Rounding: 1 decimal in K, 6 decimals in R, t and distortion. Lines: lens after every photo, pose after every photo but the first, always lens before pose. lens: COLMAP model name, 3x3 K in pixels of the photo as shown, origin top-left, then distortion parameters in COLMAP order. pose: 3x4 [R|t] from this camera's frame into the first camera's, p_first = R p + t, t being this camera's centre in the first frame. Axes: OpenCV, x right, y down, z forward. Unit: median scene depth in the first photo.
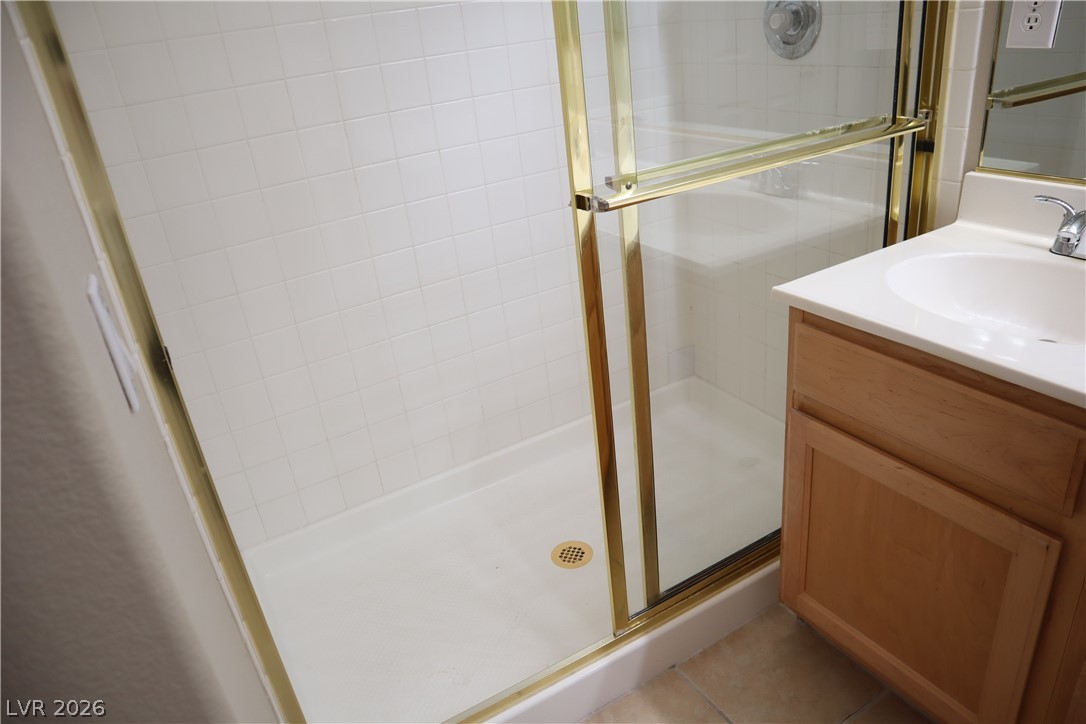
lens RADIAL K [[739.5, 0, 543.0], [0, 739.5, 362.0], [0, 0, 1]] dist [-0.087753, 0.040595]
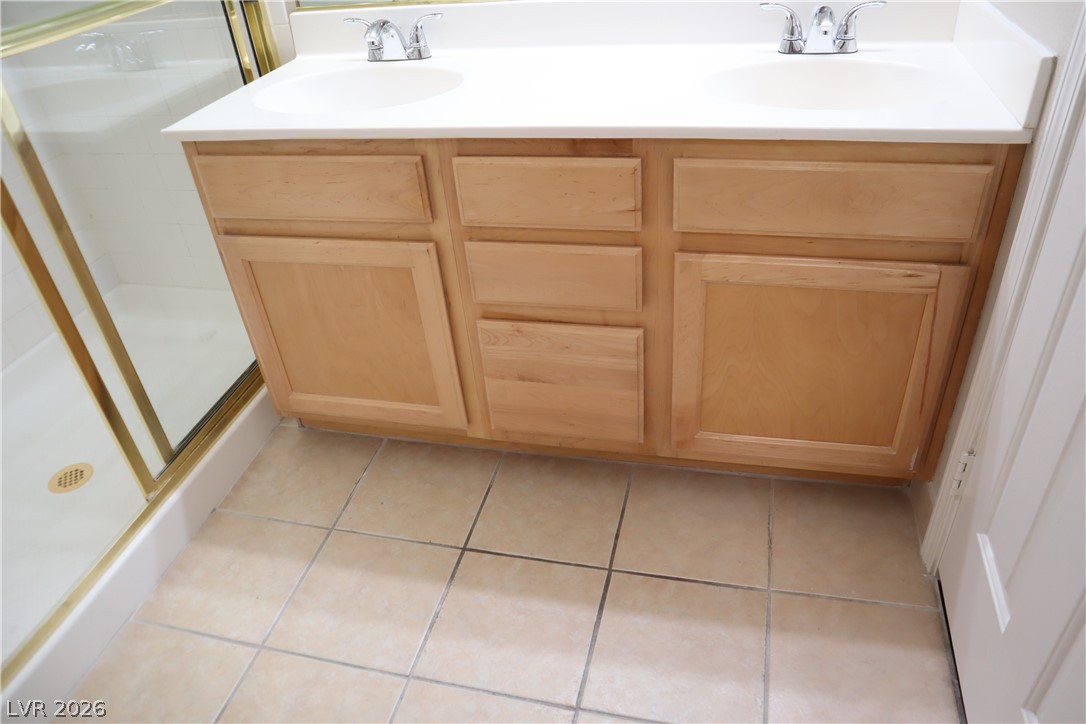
lens RADIAL K [[772.0, 0, 543.0], [0, 772.0, 362.0], [0, 0, 1]] dist [-0.122937, 0.085640]
pose [[0.697239, -0.369985, 0.613978, -0.091602], [0.313010, 0.927678, 0.203565, 0.152092], [-0.644889, 0.050248, 0.762622, -0.186666]]
